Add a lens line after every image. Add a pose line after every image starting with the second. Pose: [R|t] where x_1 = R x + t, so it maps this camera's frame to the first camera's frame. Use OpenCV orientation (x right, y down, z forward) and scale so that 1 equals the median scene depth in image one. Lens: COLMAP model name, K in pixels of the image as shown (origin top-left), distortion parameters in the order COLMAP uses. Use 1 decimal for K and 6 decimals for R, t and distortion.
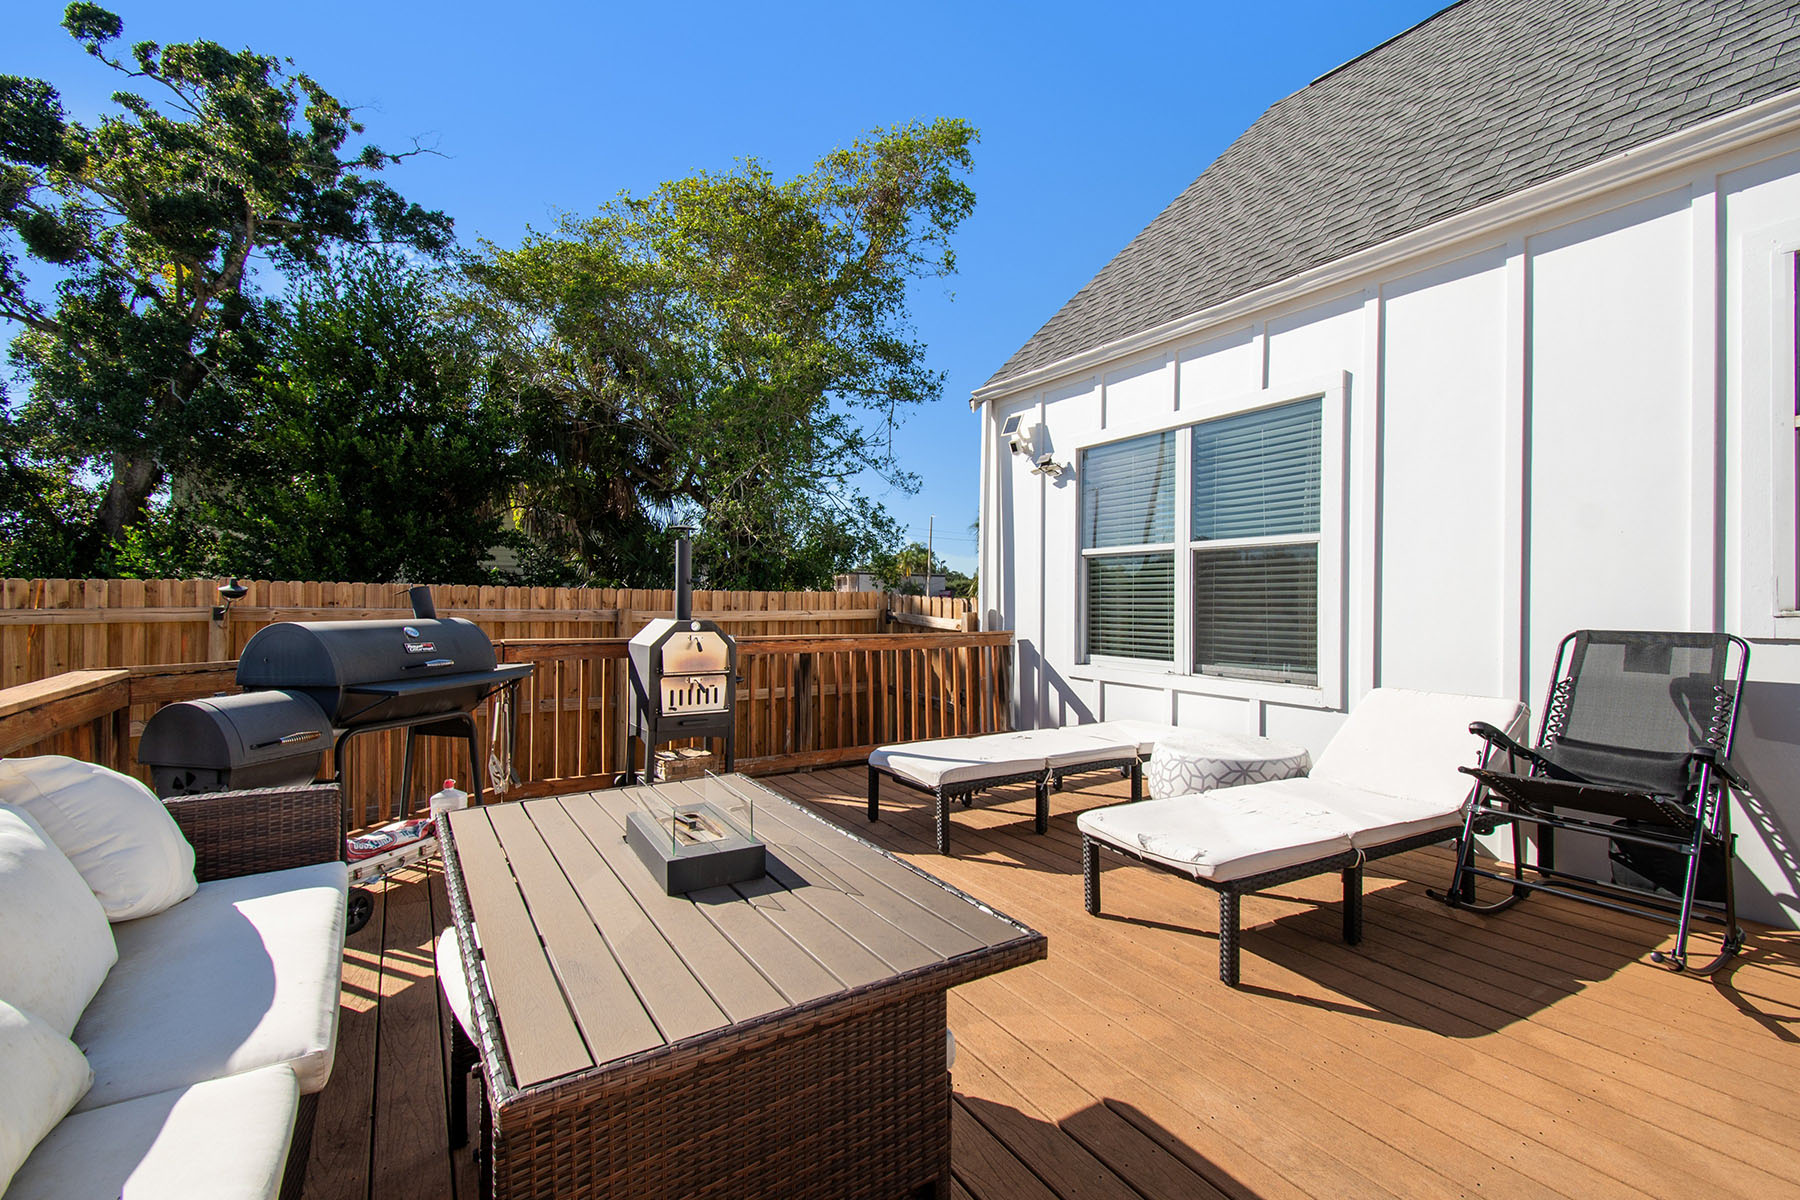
lens RADIAL K [[804.6, 0, 892.7], [0, 804.6, 606.7], [0, 0, 1]] dist [0.029246, -0.019484]
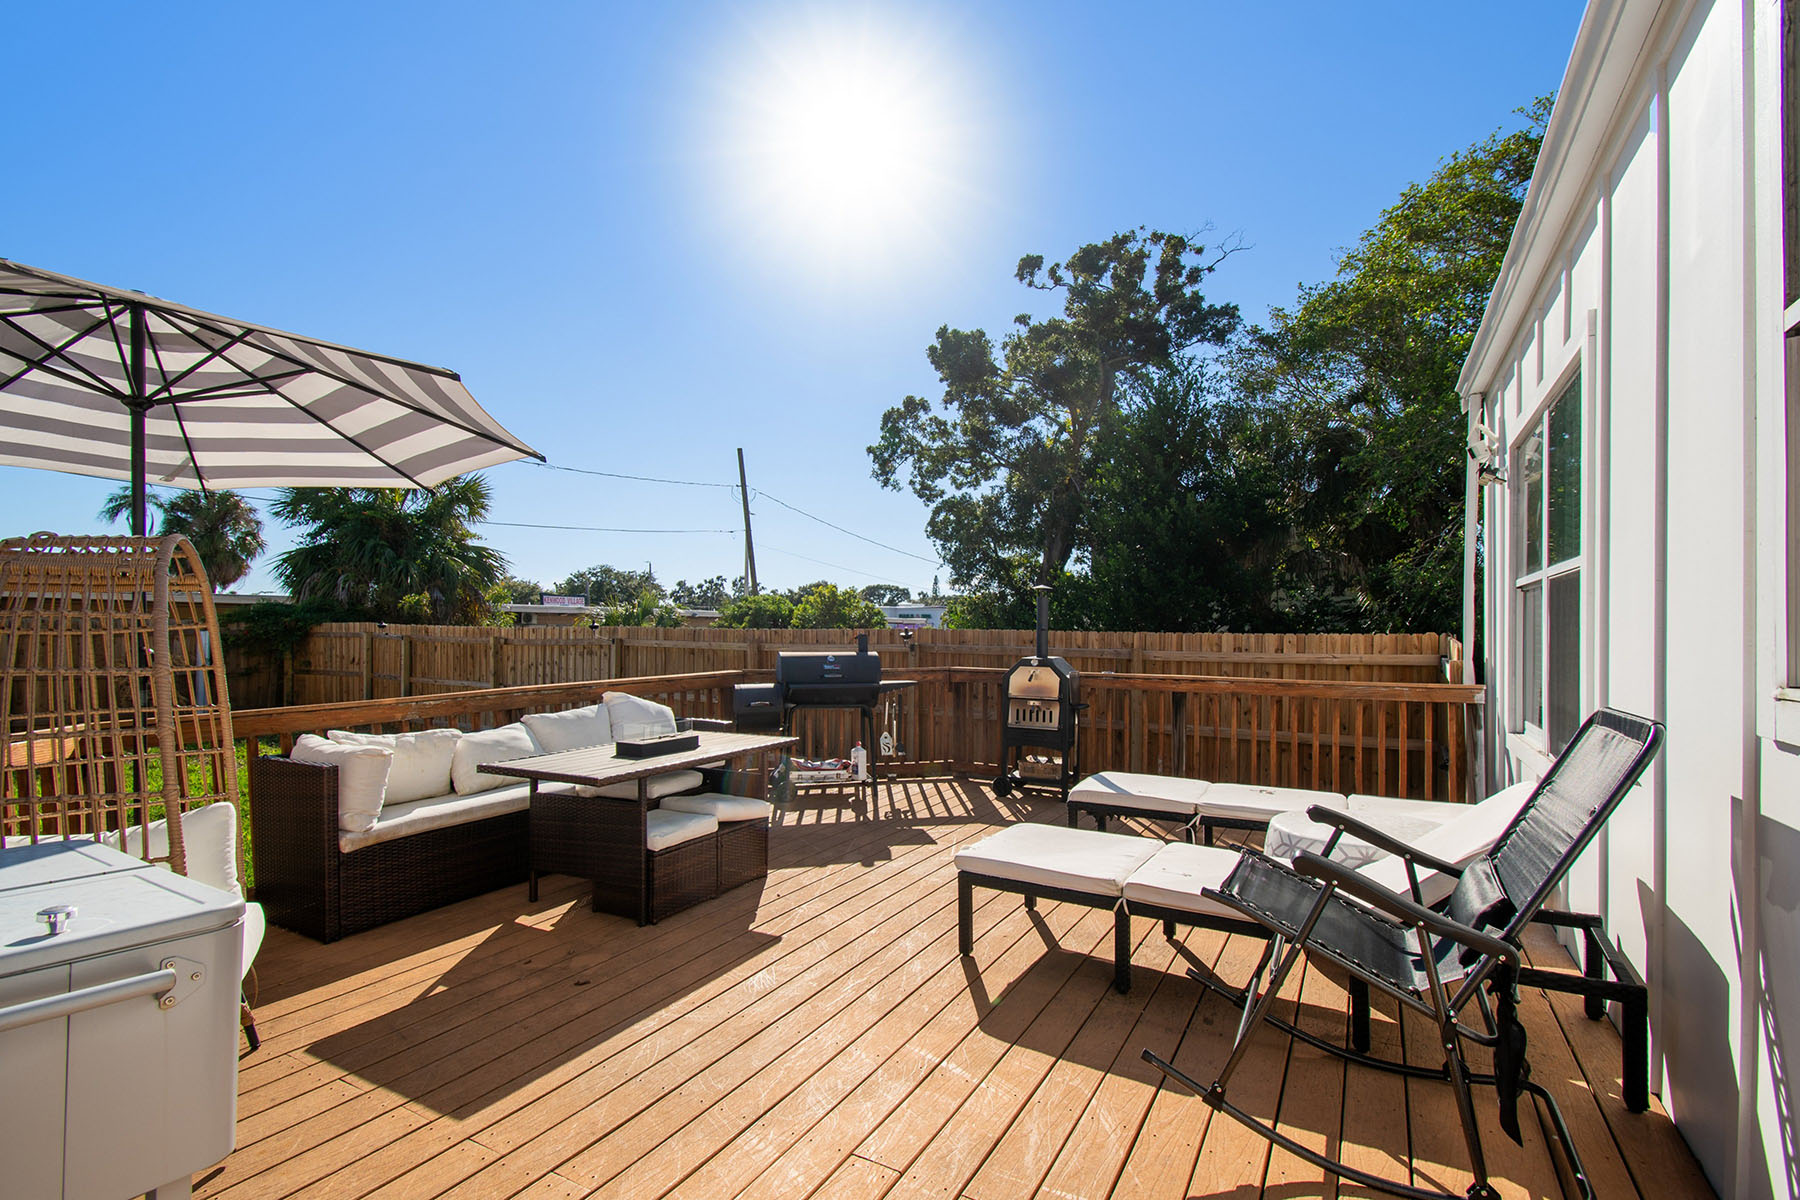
lens RADIAL K [[804.6, 0, 892.7], [0, 804.6, 606.7], [0, 0, 1]] dist [0.029246, -0.019484]
pose [[0.471780, -0.029629, -0.881218, 0.499325], [-0.009678, 0.999201, -0.038778, -0.008937], [0.881663, 0.026823, 0.471116, 0.097197]]
